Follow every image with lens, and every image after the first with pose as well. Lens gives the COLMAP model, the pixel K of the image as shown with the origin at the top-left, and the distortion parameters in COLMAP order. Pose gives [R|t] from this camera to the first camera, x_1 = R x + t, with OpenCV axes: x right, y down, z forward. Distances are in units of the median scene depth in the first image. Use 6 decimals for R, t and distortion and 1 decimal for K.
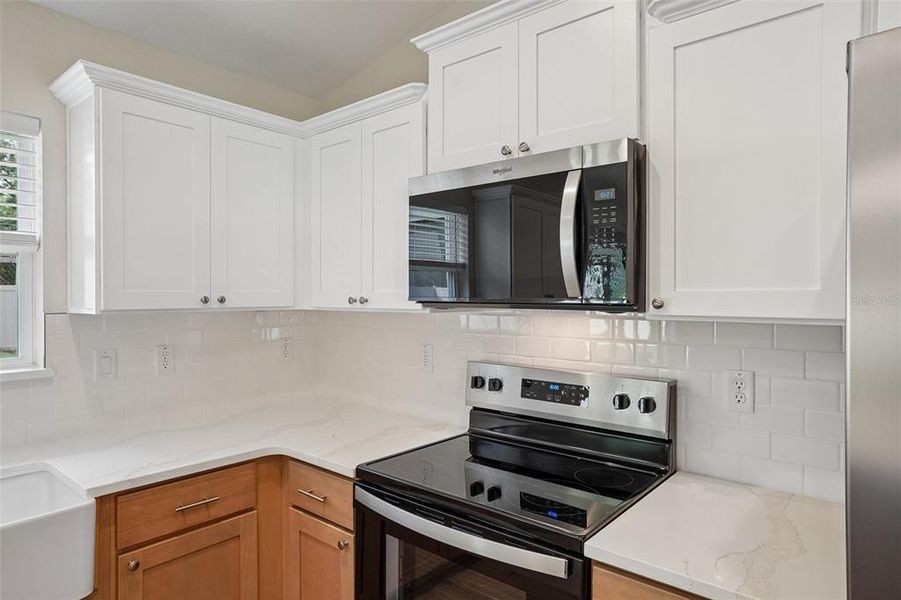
lens RADIAL K [[545.0, 0, 450.5], [0, 545.0, 300.0], [0, 0, 1]] dist [-0.002892, 0.000055]
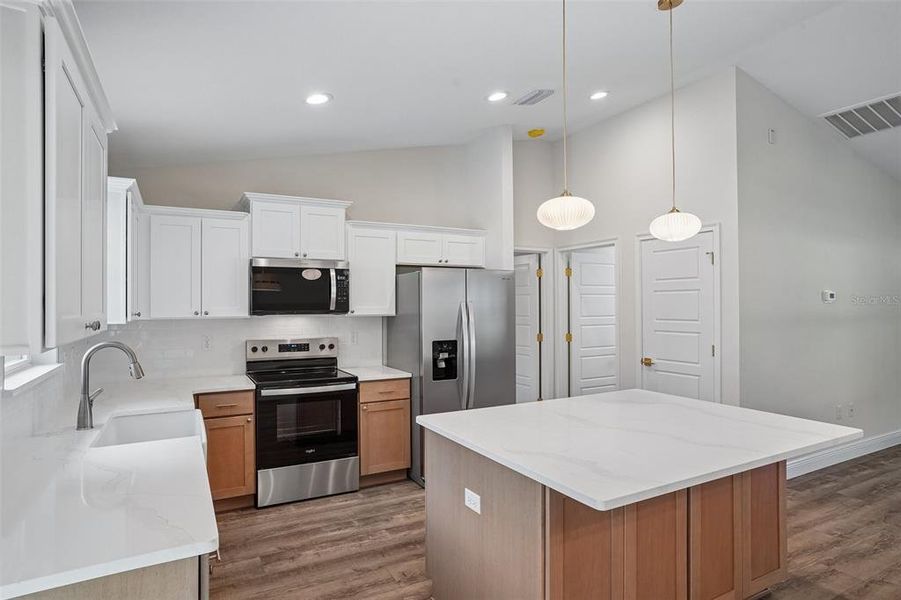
lens RADIAL K [[489.5, 0, 450.5], [0, 489.5, 300.0], [0, 0, 1]] dist [-0.045640, 0.000431]
pose [[0.361799, 0.000086, 0.932256, -1.746863], [0.010457, 0.999937, -0.004150, -0.035513], [-0.932197, 0.011250, 0.361775, -0.512060]]
